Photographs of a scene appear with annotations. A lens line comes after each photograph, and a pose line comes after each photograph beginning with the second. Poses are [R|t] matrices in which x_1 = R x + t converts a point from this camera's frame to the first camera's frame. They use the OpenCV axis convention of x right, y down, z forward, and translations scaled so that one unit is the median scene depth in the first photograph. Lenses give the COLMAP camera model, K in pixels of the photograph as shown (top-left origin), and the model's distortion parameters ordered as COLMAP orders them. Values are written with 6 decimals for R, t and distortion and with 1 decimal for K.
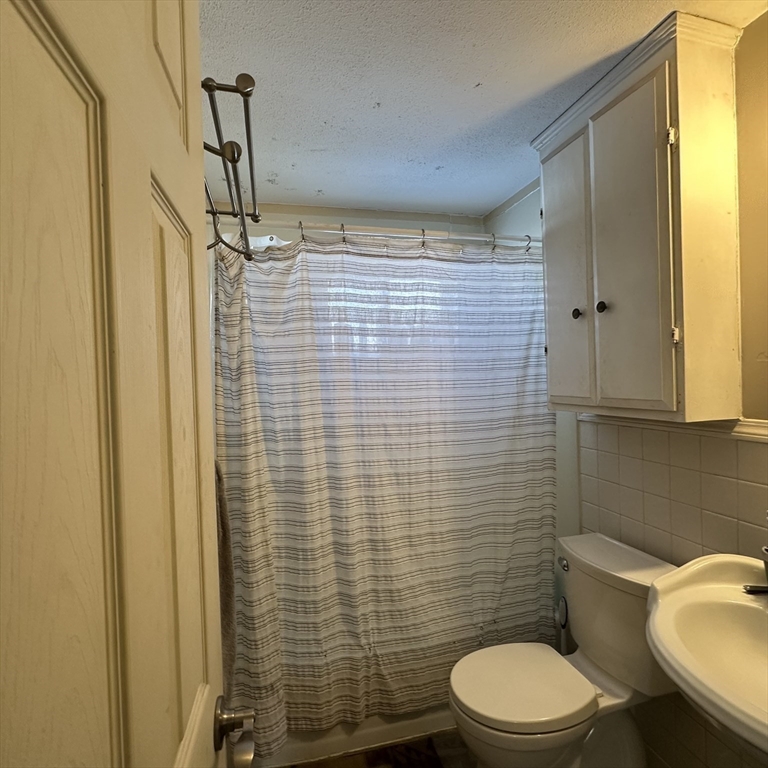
lens RADIAL K [[464.2, 0, 382.6], [0, 464.2, 388.0], [0, 0, 1]] dist [-0.009169, 0.005186]
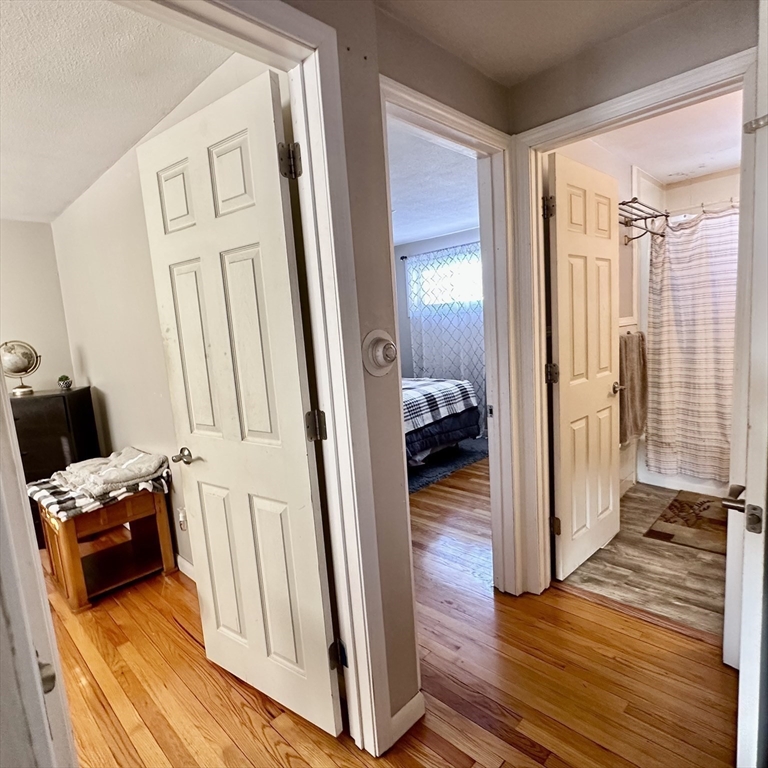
lens RADIAL K [[464.2, 0, 381.8], [0, 464.2, 388.2], [0, 0, 1]] dist [-0.009169, 0.005186]
pose [[0.526362, 0.105784, -0.843654, 0.762078], [0.041176, 0.987895, 0.149561, 0.032023], [0.849263, -0.113461, 0.515635, -1.070773]]
